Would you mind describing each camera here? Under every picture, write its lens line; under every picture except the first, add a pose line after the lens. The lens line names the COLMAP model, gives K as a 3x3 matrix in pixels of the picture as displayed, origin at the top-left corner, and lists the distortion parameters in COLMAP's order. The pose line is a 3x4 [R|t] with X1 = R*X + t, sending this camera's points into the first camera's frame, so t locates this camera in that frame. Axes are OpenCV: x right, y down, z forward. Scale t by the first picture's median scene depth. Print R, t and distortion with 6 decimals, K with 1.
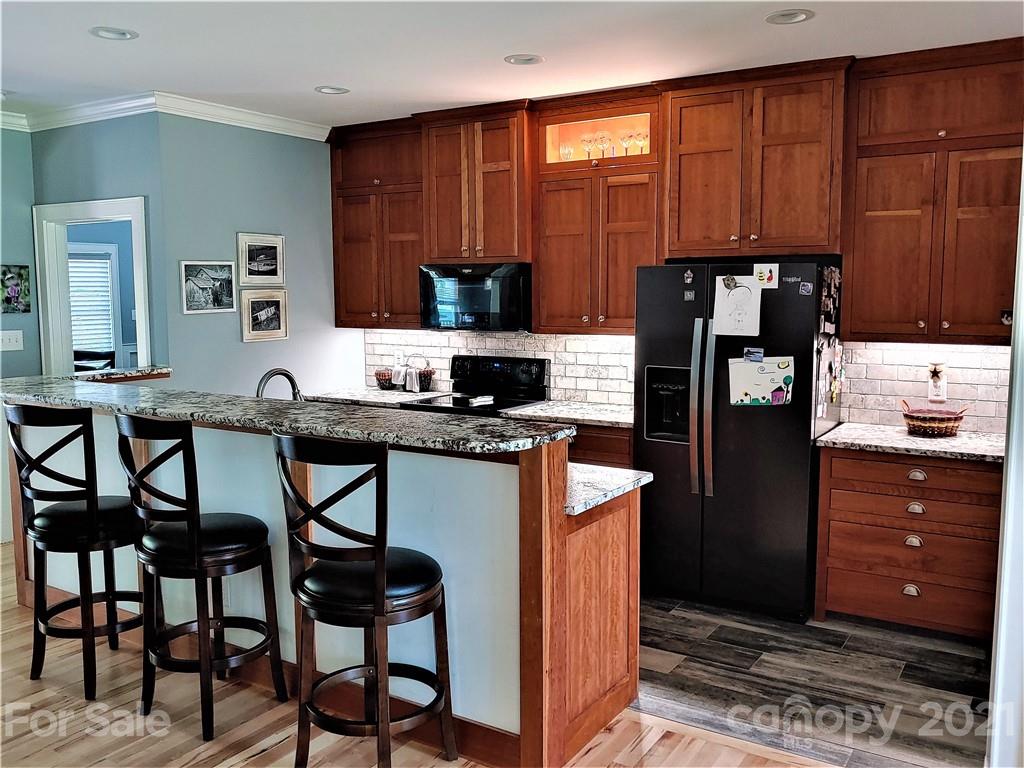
lens RADIAL K [[891.0, 0, 515.8], [0, 891.0, 380.7], [0, 0, 1]] dist [-0.005597, -0.038260]
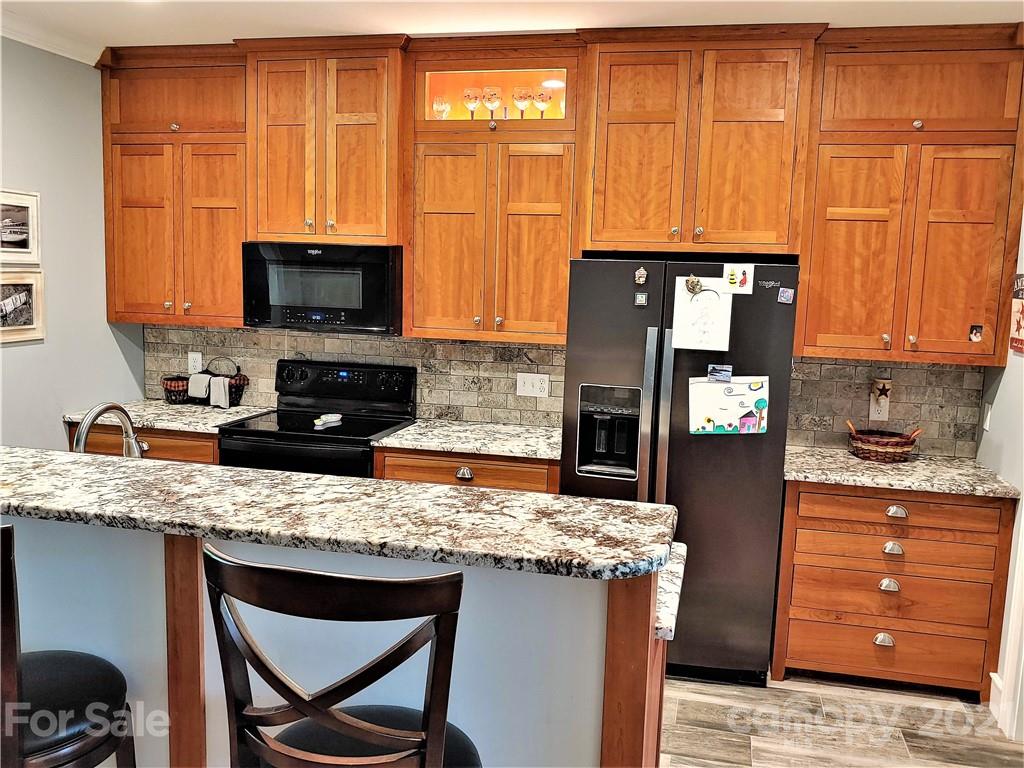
lens RADIAL K [[891.0, 0, 517.9], [0, 891.0, 381.3], [0, 0, 1]] dist [-0.005597, -0.038260]
pose [[0.944100, -0.006482, 0.329595, -0.174118], [-0.001697, 0.999698, 0.024520, -0.039387], [-0.329654, -0.023709, 0.943804, 0.265744]]
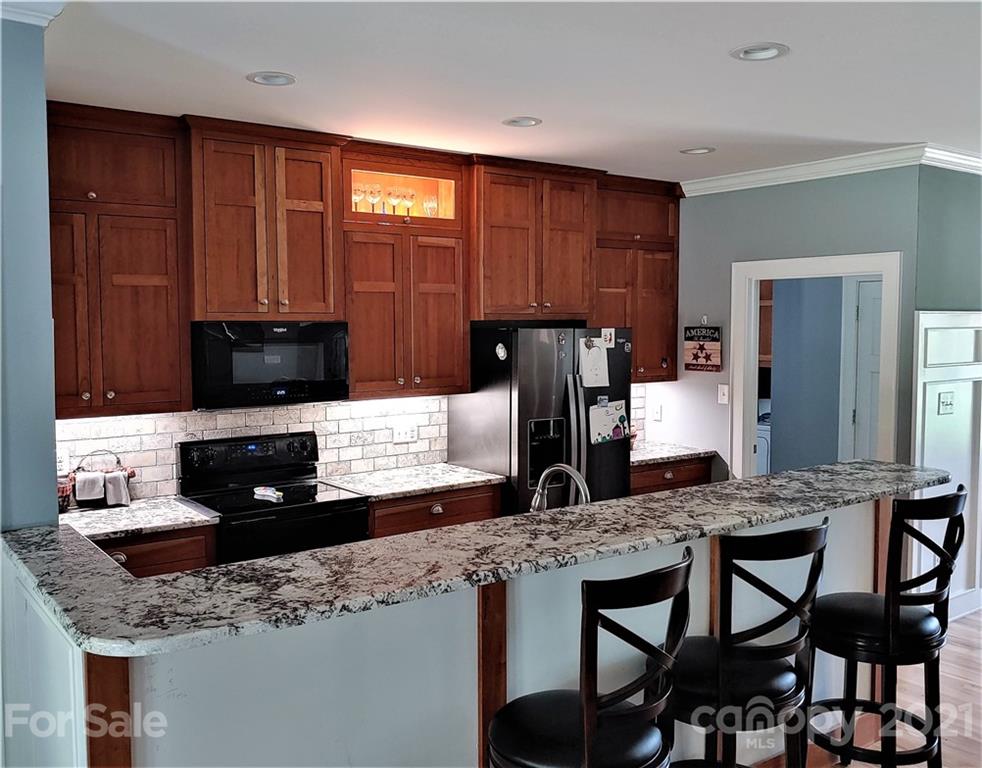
lens RADIAL K [[909.0, 0, 489.6], [0, 909.0, 380.7], [0, 0, 1]] dist [0.024393, 0.000000]
pose [[0.354219, -0.057735, 0.933379, -0.915126], [0.097630, 0.994921, 0.024491, -0.098735], [-0.930052, 0.082451, 0.358057, 0.657455]]
